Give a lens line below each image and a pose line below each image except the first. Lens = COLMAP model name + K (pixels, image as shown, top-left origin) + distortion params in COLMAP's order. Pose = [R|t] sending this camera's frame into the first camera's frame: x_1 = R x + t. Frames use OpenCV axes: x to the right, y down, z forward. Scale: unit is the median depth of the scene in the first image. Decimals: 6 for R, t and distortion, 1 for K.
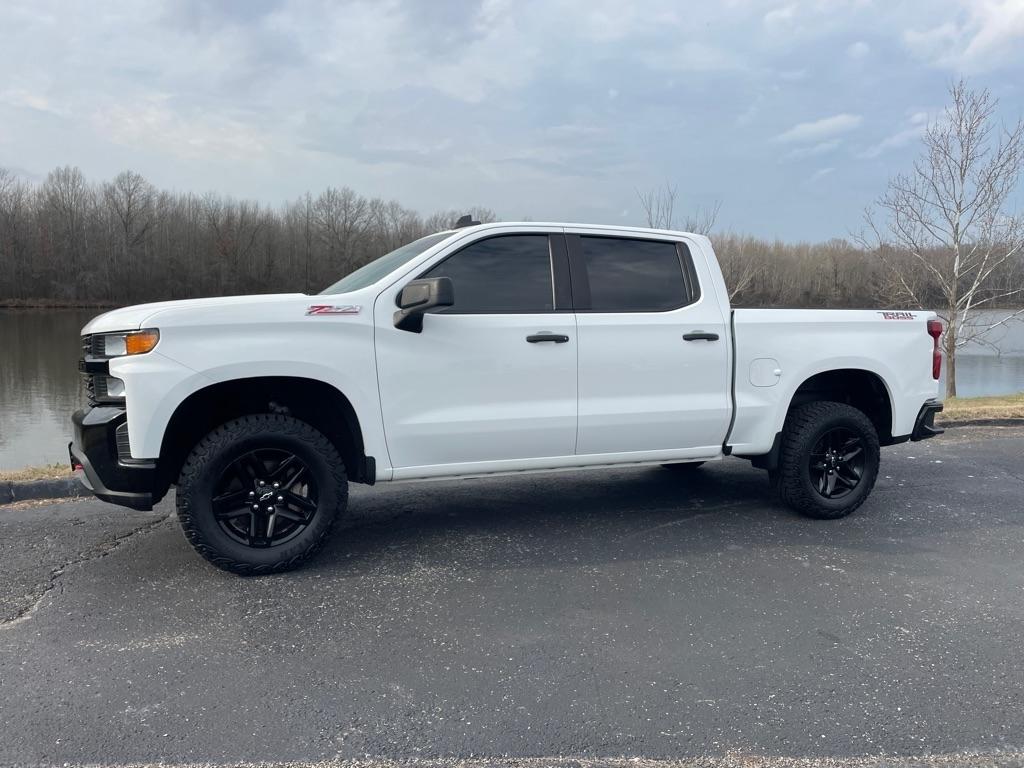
lens RADIAL K [[772.2, 0, 518.8], [0, 772.2, 388.6], [0, 0, 1]] dist [0.092422, -0.109872]
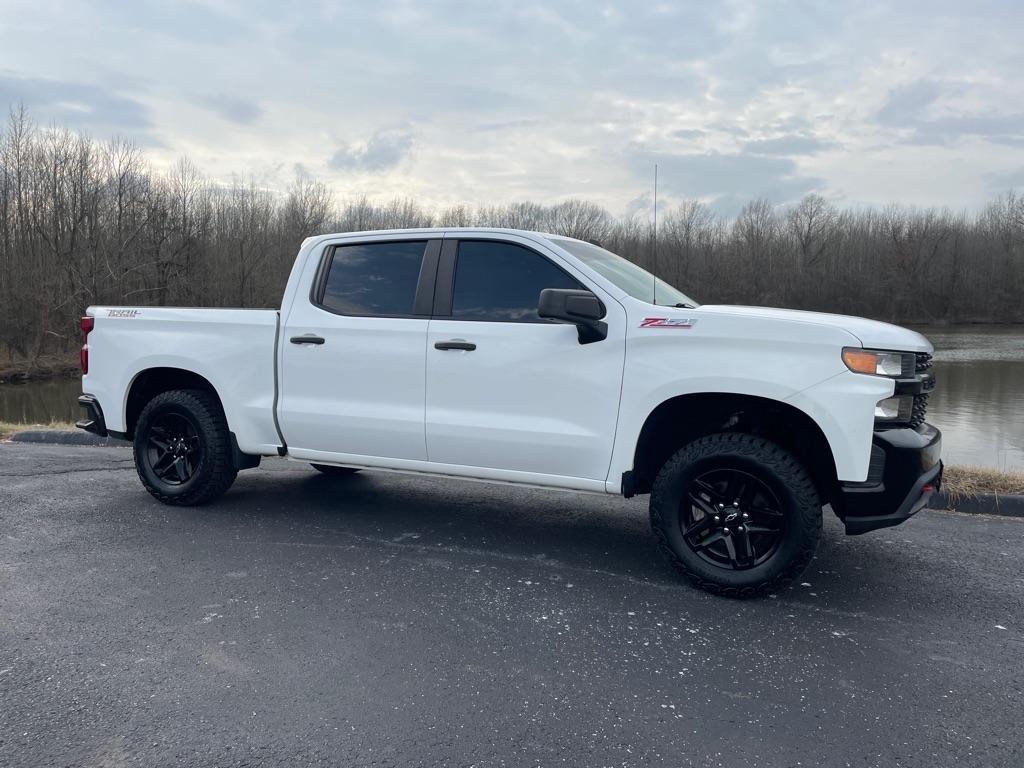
lens RADIAL K [[772.2, 0, 506.3], [0, 772.2, 374.5], [0, 0, 1]] dist [0.092422, -0.109872]
pose [[0.655642, 0.040866, -0.753965, 0.734852], [-0.071037, 0.997444, -0.007710, -0.020538], [0.751723, 0.058614, 0.656869, 0.423095]]
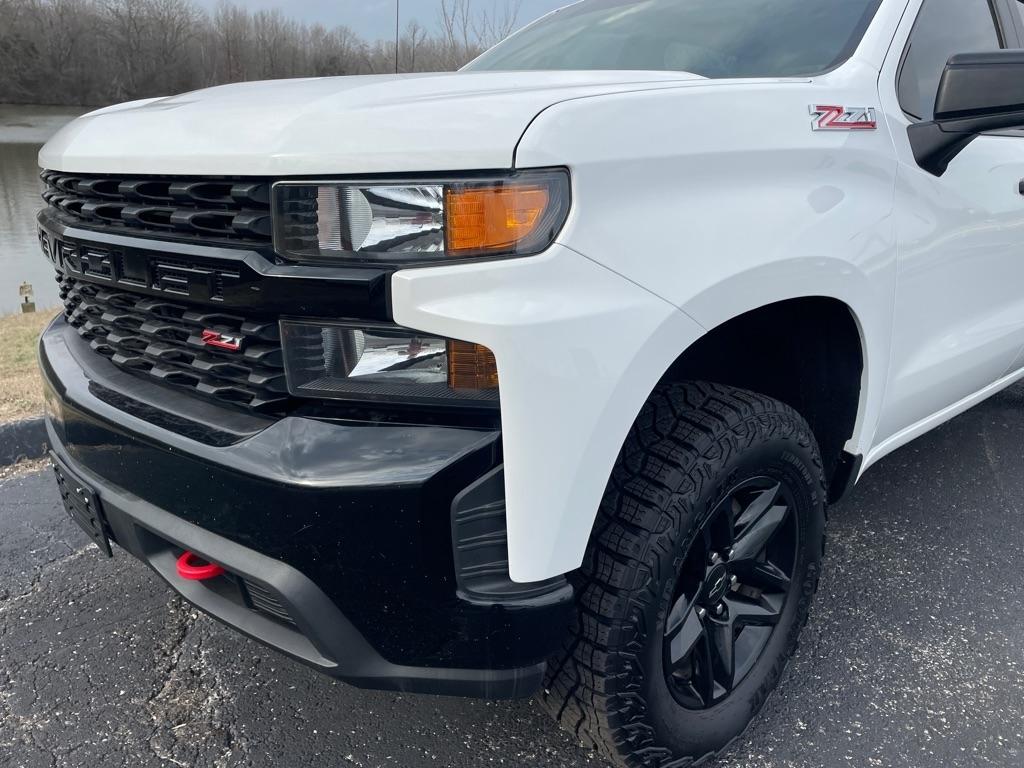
lens RADIAL K [[772.2, 0, 519.4], [0, 772.2, 379.1], [0, 0, 1]] dist [0.092422, -0.109872]
pose [[0.936548, -0.077101, 0.341954, -0.396453], [0.000903, 0.976039, 0.217595, -0.042089], [-0.350538, -0.203479, 0.914177, 0.483032]]
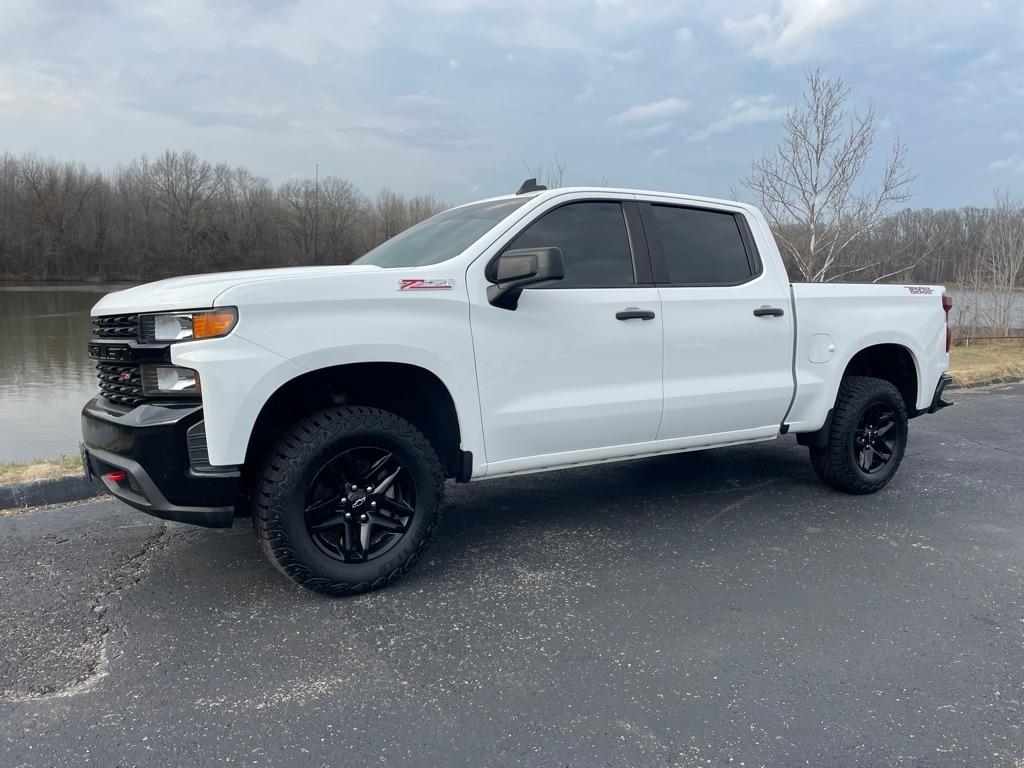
lens RADIAL K [[772.2, 0, 517.0], [0, 772.2, 378.8], [0, 0, 1]] dist [0.092422, -0.109872]
pose [[0.983532, -0.020088, 0.179614, -0.215905], [0.016459, 0.999630, 0.021672, -0.009328], [-0.179983, -0.018359, 0.983498, 0.094920]]
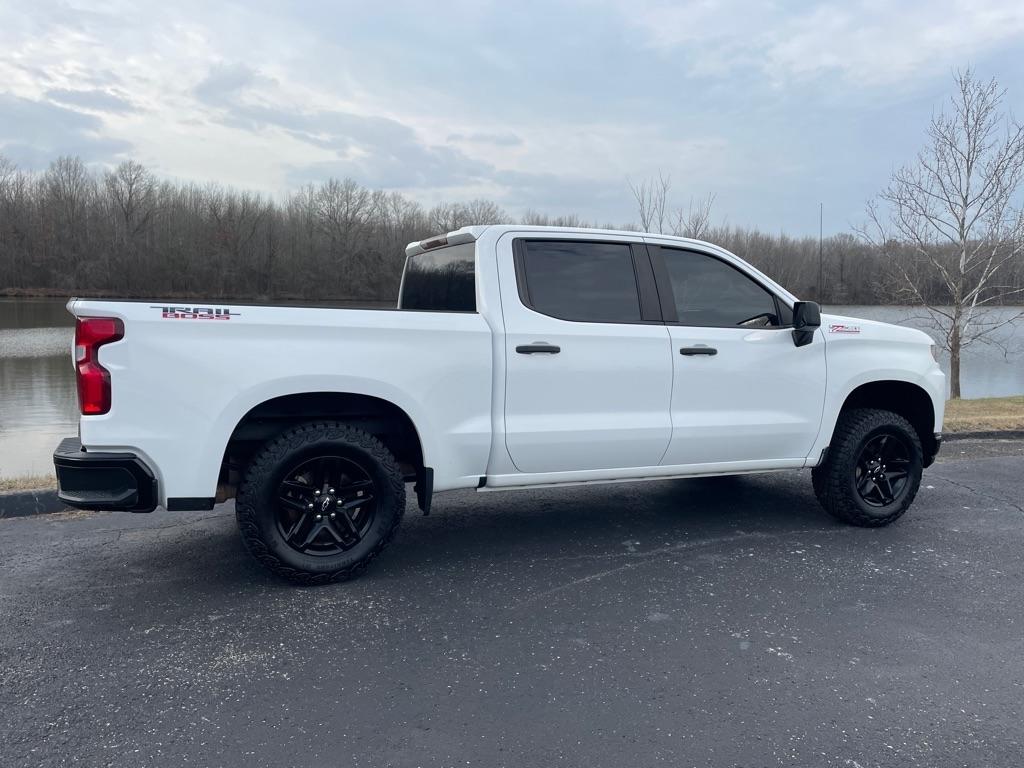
lens RADIAL K [[772.2, 0, 515.9], [0, 772.2, 390.8], [0, 0, 1]] dist [0.092422, -0.109872]
pose [[0.999936, 0.008785, -0.007180, 0.039798], [-0.008702, 0.999895, 0.011628, -0.018300], [0.007282, -0.011564, 0.999907, 0.126501]]
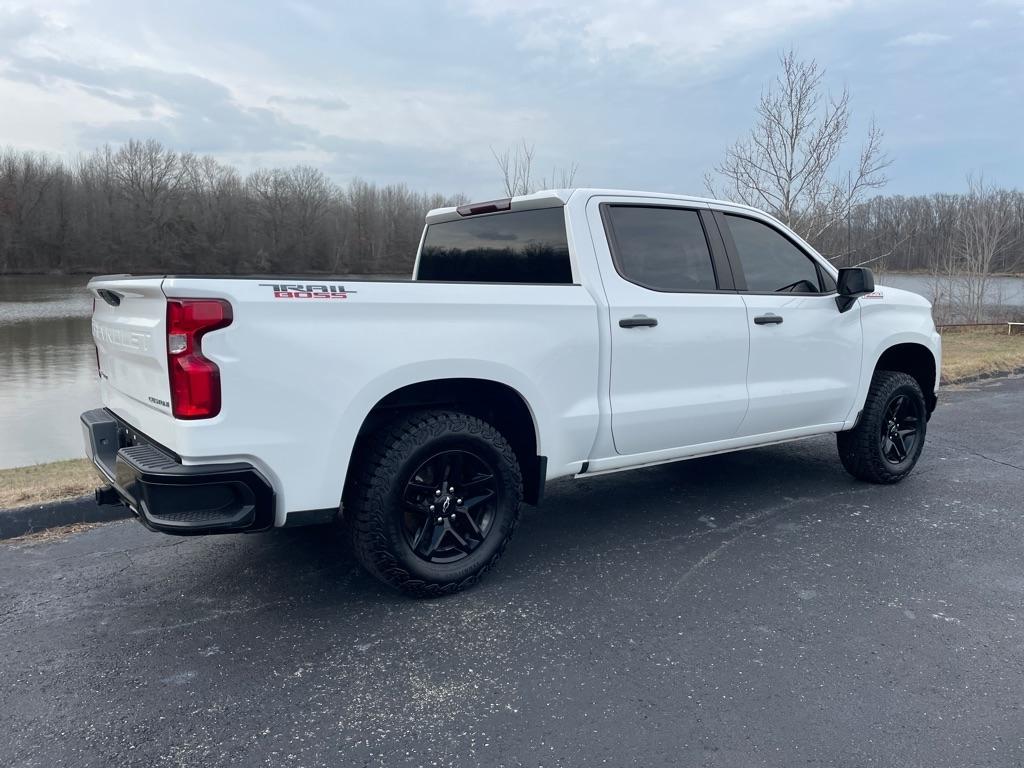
lens RADIAL K [[772.2, 0, 517.8], [0, 772.2, 386.8], [0, 0, 1]] dist [0.092422, -0.109872]
pose [[0.977313, -0.036772, 0.208584, -0.164271], [0.027820, 0.998568, 0.045692, -0.025724], [-0.209965, -0.038852, 0.976937, 0.197512]]
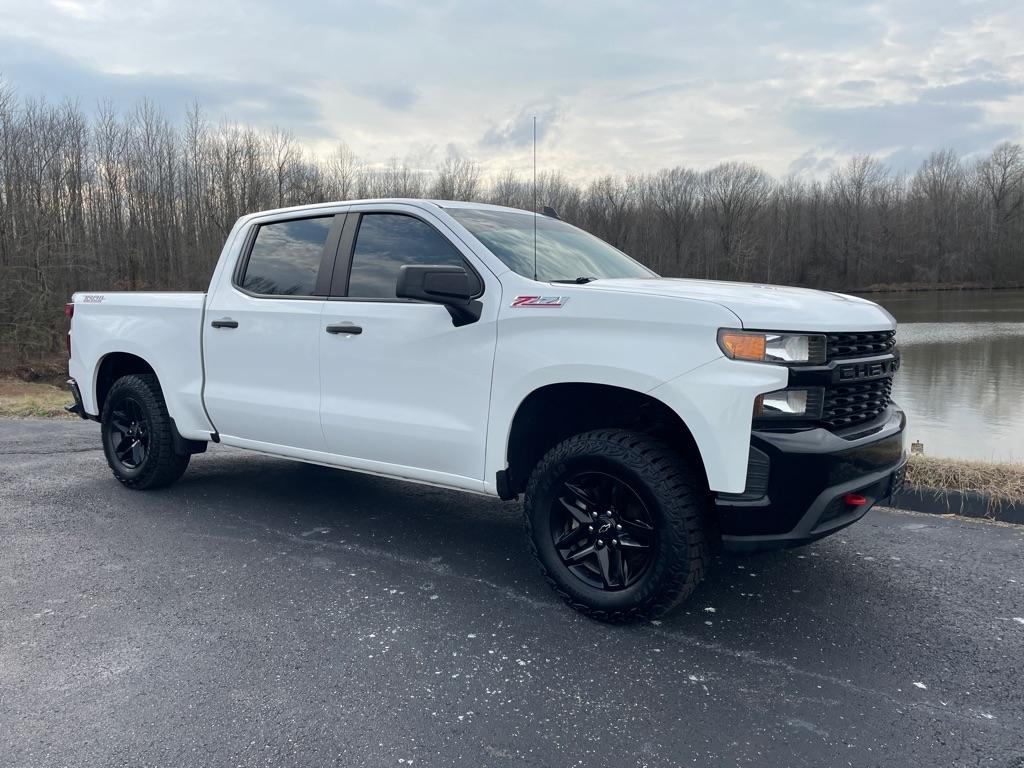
lens RADIAL K [[772.2, 0, 508.6], [0, 772.2, 360.6], [0, 0, 1]] dist [0.092422, -0.109872]
pose [[0.494777, 0.051536, -0.867490, 0.804828], [-0.063135, 0.997734, 0.023264, -0.044975], [0.866723, 0.043259, 0.496910, 0.635016]]
